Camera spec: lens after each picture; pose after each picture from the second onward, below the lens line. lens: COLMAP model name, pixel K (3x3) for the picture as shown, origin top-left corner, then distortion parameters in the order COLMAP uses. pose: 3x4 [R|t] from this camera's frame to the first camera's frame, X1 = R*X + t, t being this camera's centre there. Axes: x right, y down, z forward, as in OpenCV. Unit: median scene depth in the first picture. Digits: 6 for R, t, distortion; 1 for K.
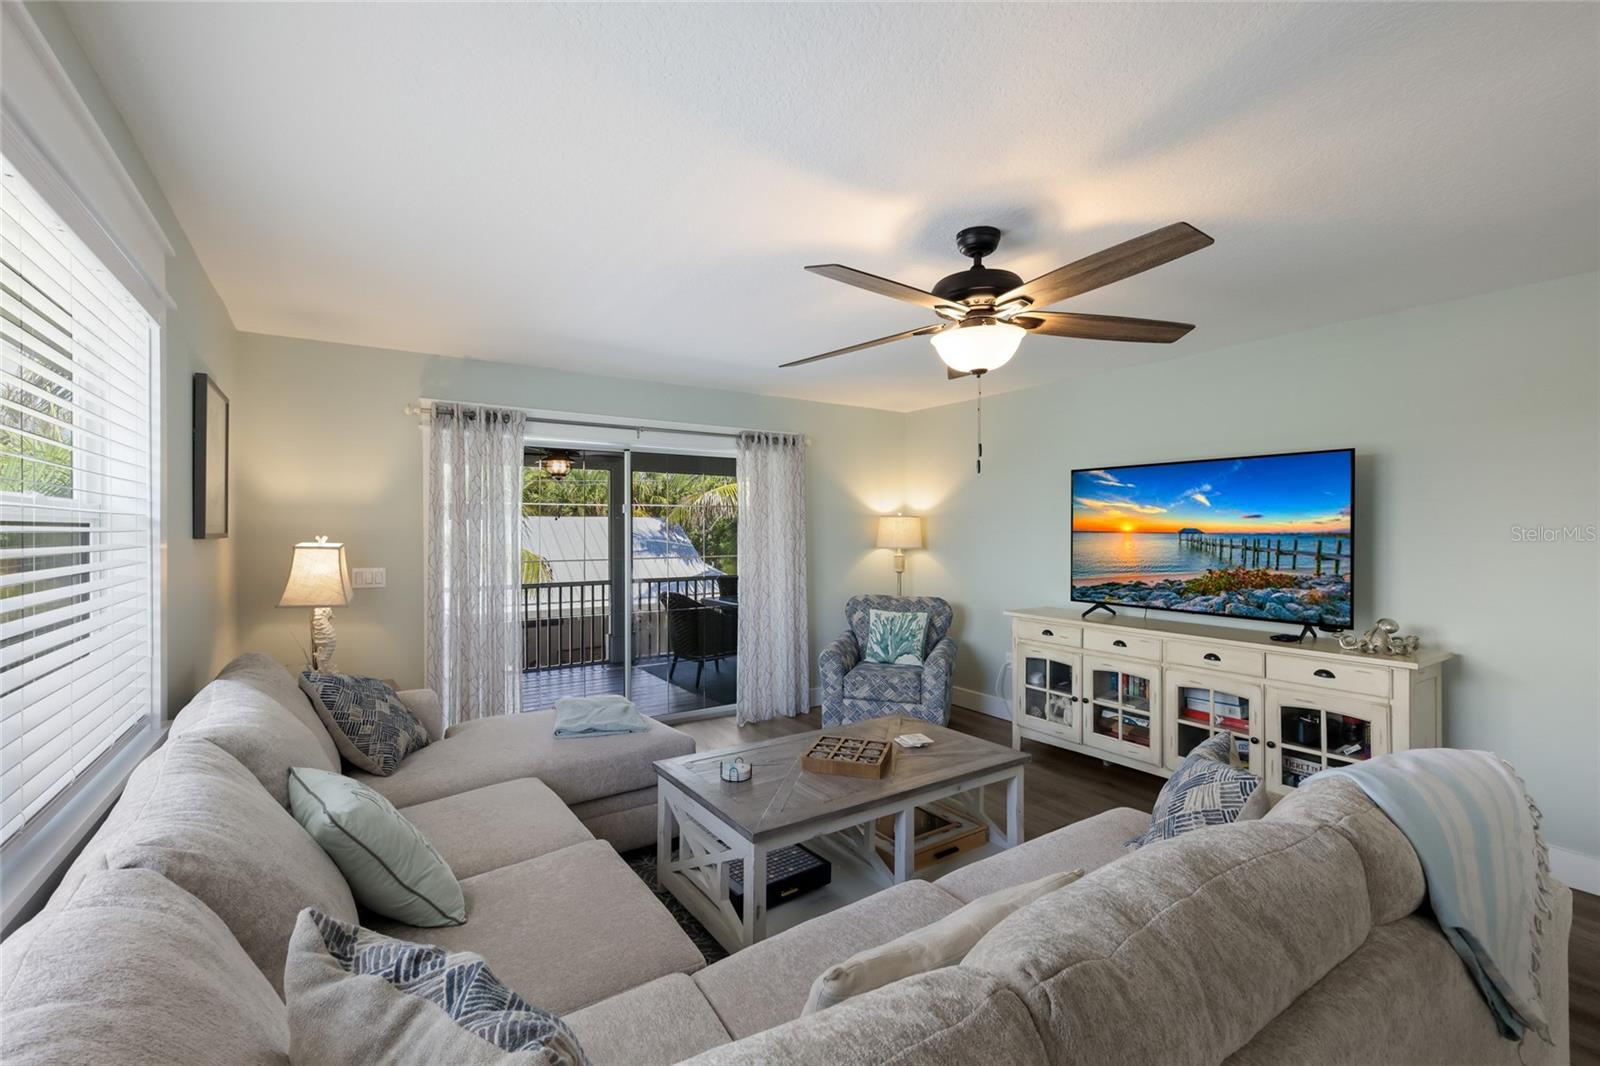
lens RADIAL K [[688.6, 0, 800.0], [0, 688.6, 533.0], [0, 0, 1]] dist [0.012398, 0.000010]
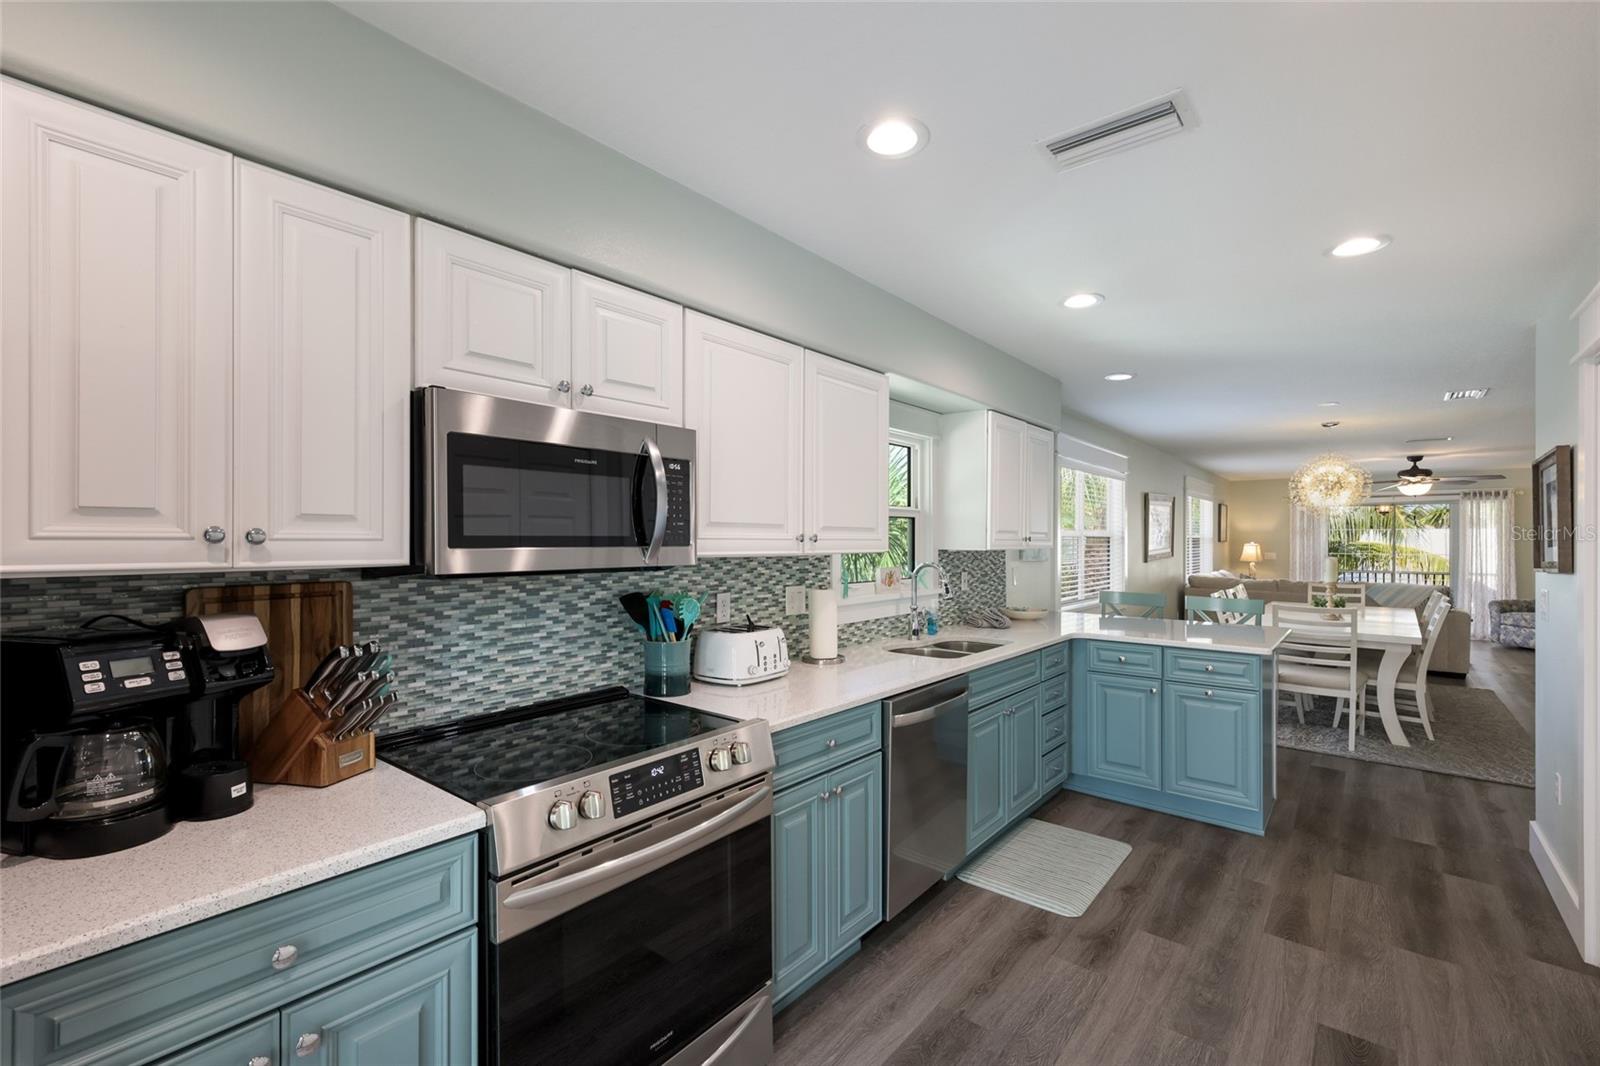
lens RADIAL K [[699.9, 0, 796.1], [0, 699.9, 540.7], [0, 0, 1]] dist [0.007332, 0.000448]
pose [[0.295503, 0.003860, -0.955334, 1.626950], [-0.007840, 0.999968, 0.001615, 0.008274], [0.955310, 0.007013, 0.295524, -1.807326]]
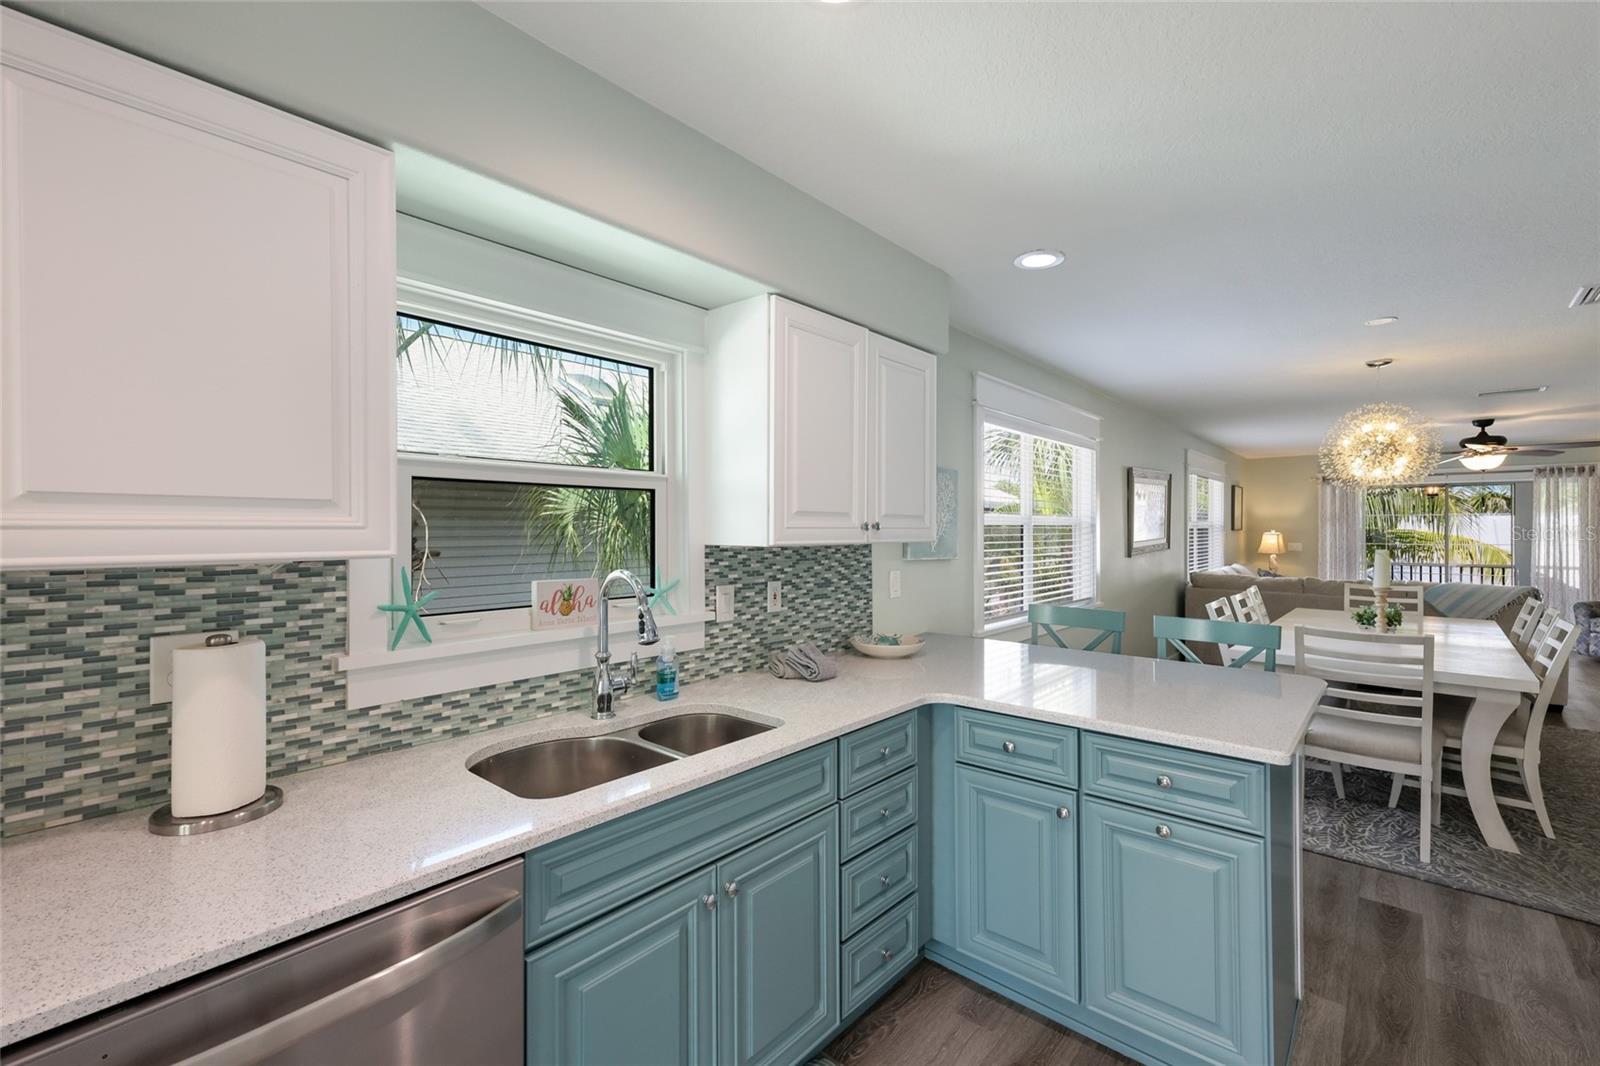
lens RADIAL K [[688.6, 0, 800.0], [0, 688.6, 533.0], [0, 0, 1]] dist [0.012398, 0.000010]
pose [[0.268840, 0.004798, -0.963173, 1.302585], [-0.003261, 0.999986, 0.004071, 0.008140], [0.963179, 0.002046, 0.268852, -1.395600]]
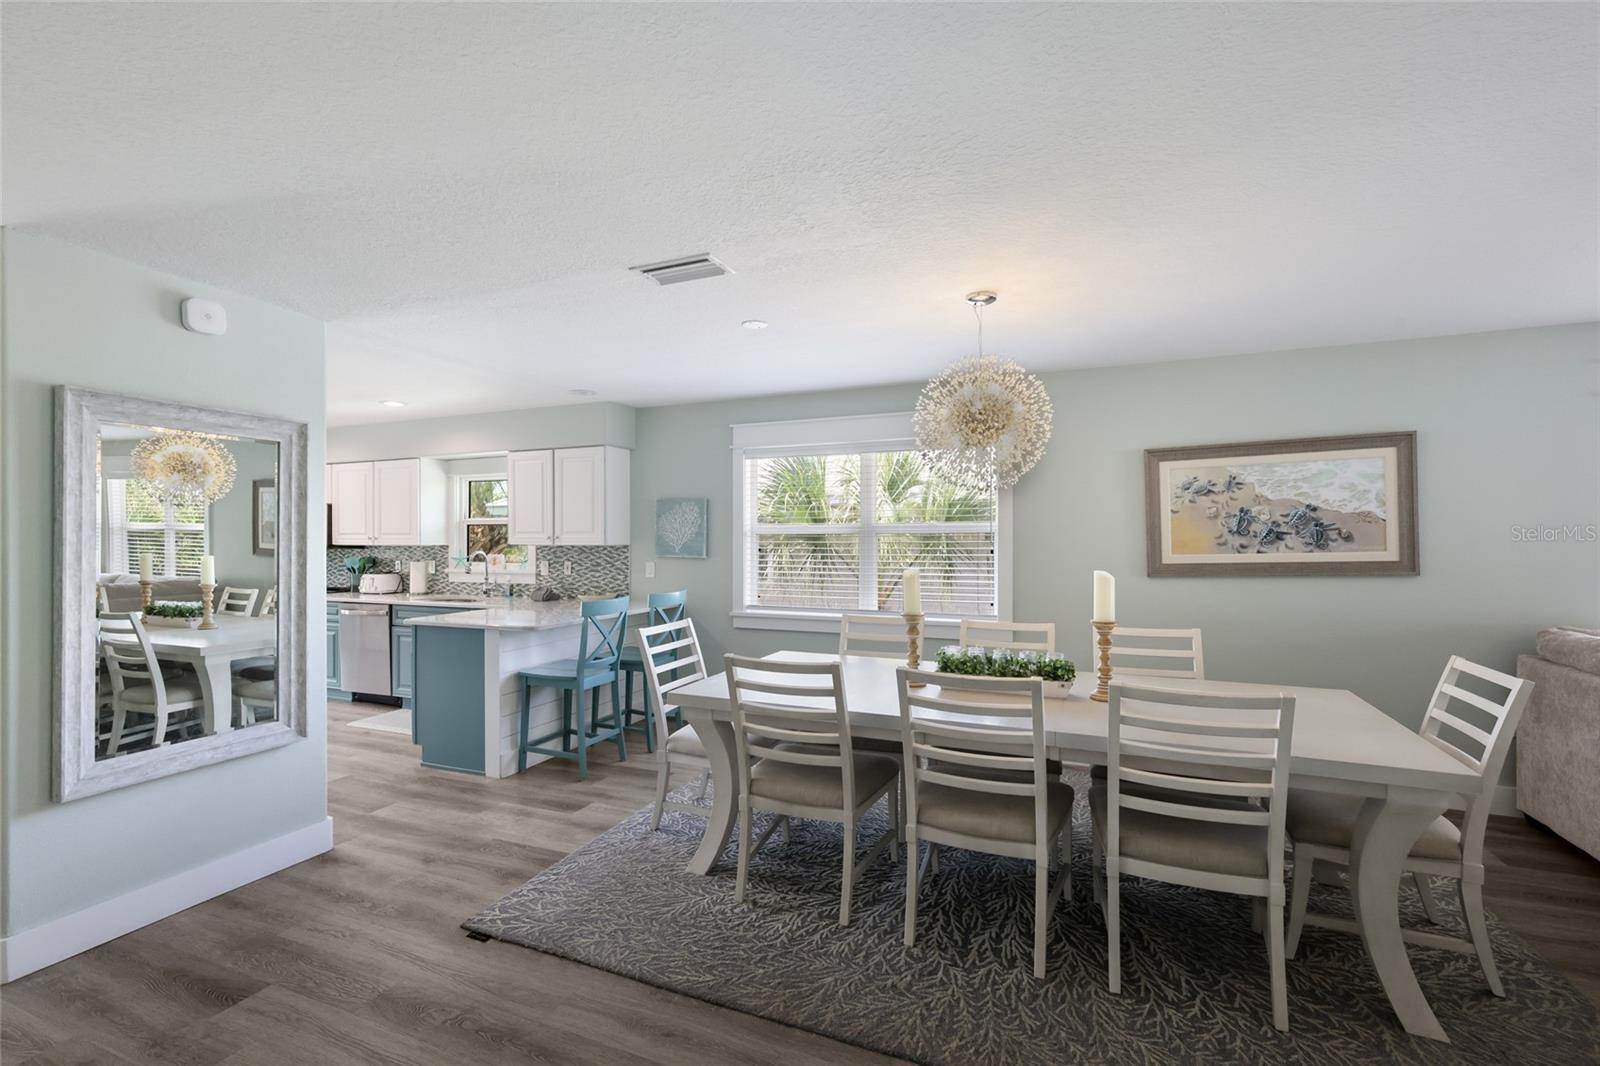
lens RADIAL K [[694.2, 0, 800.9], [0, 694.2, 536.2], [0, 0, 1]] dist [0.006452, 0.000202]
pose [[-0.829664, 0.003100, -0.558254, 1.093798], [0.001701, 0.999994, 0.003024, -0.000944], [0.558260, 0.001560, -0.829665, 0.239350]]
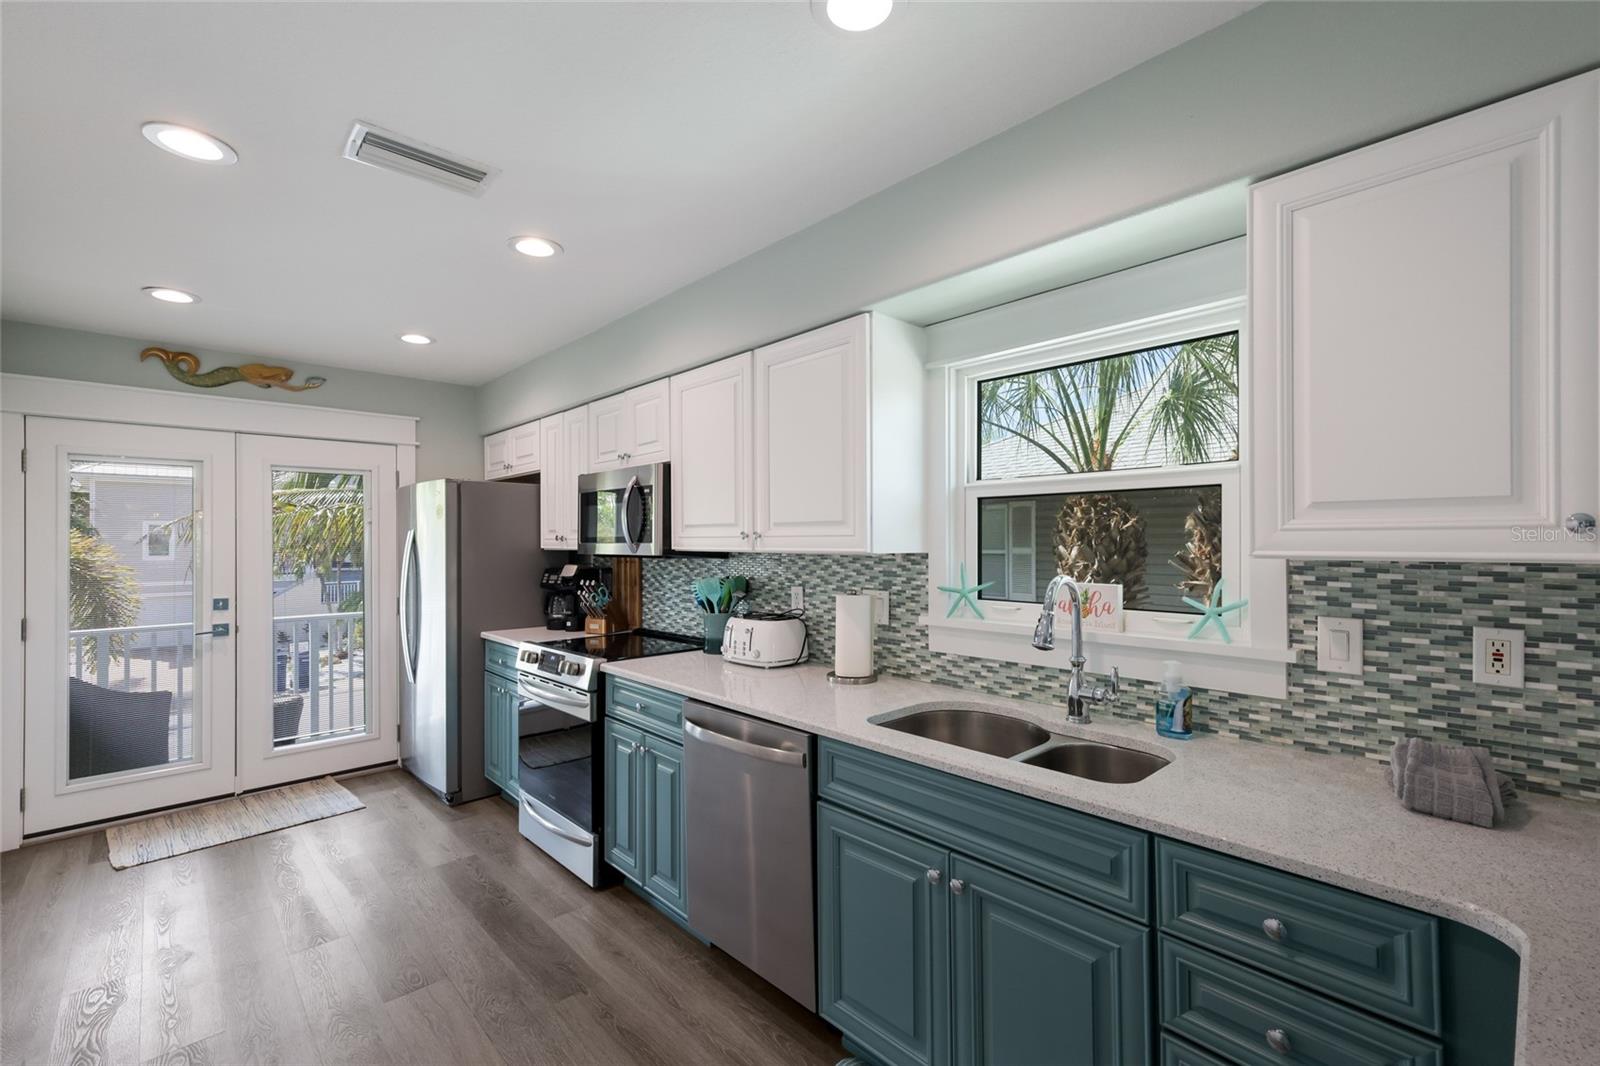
lens RADIAL K [[688.6, 0, 800.0], [0, 688.6, 533.0], [0, 0, 1]] dist [0.012398, 0.000010]
pose [[-0.985523, 0.007582, -0.169370, 1.082615], [0.008099, 0.999964, -0.002363, 0.006282], [0.169346, -0.003700, -0.985550, -0.966113]]
